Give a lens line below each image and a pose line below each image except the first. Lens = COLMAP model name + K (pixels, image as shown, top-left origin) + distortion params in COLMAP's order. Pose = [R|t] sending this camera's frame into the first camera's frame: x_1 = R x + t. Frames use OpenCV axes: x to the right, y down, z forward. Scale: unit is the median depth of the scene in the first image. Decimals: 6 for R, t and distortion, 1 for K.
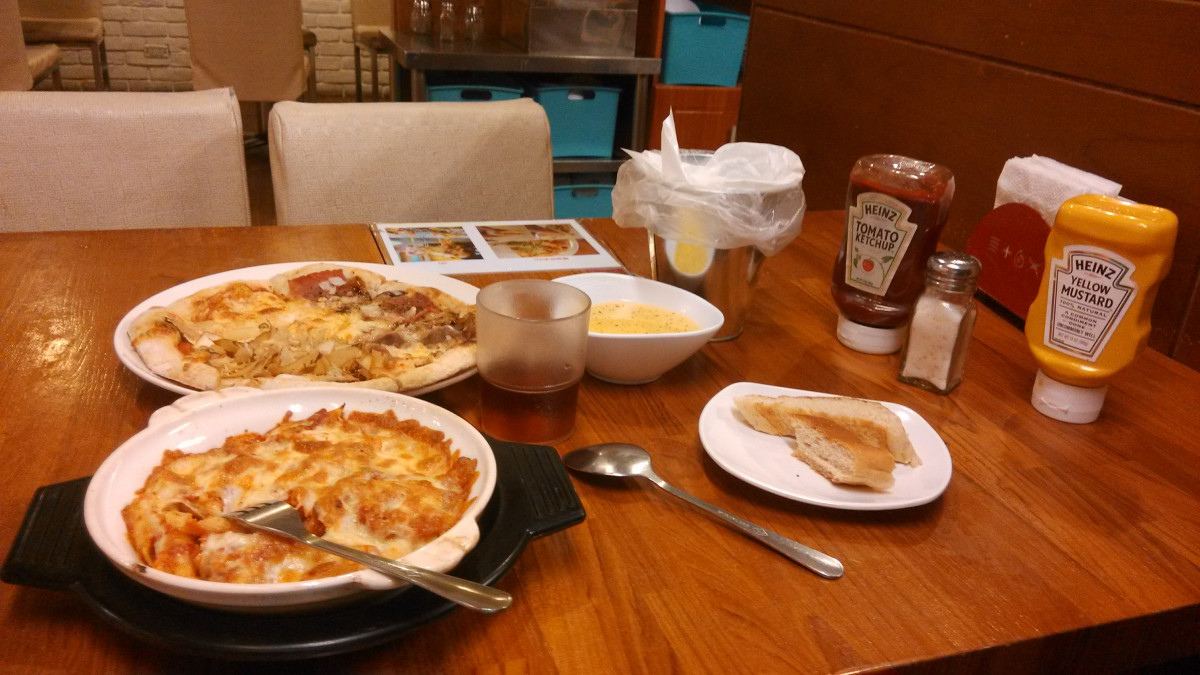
lens RADIAL K [[981.4, 0, 626.0], [0, 981.4, 299.5], [0, 0, 1]] dist [0.124885, -0.251787]
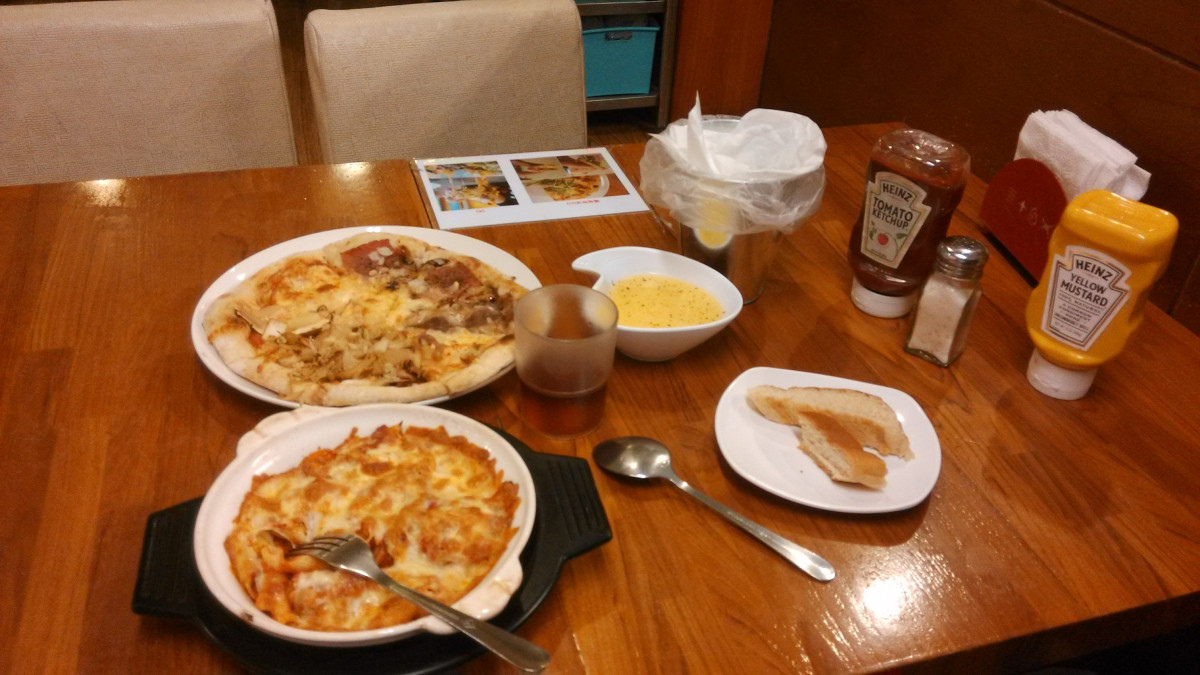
lens RADIAL K [[981.4, 0, 626.0], [0, 981.4, 299.5], [0, 0, 1]] dist [0.124885, -0.251787]
pose [[0.999373, 0.008962, -0.034267, 0.009423], [-0.002002, 0.980203, 0.197986, -0.209122], [0.035363, -0.197794, 0.979606, -0.064033]]
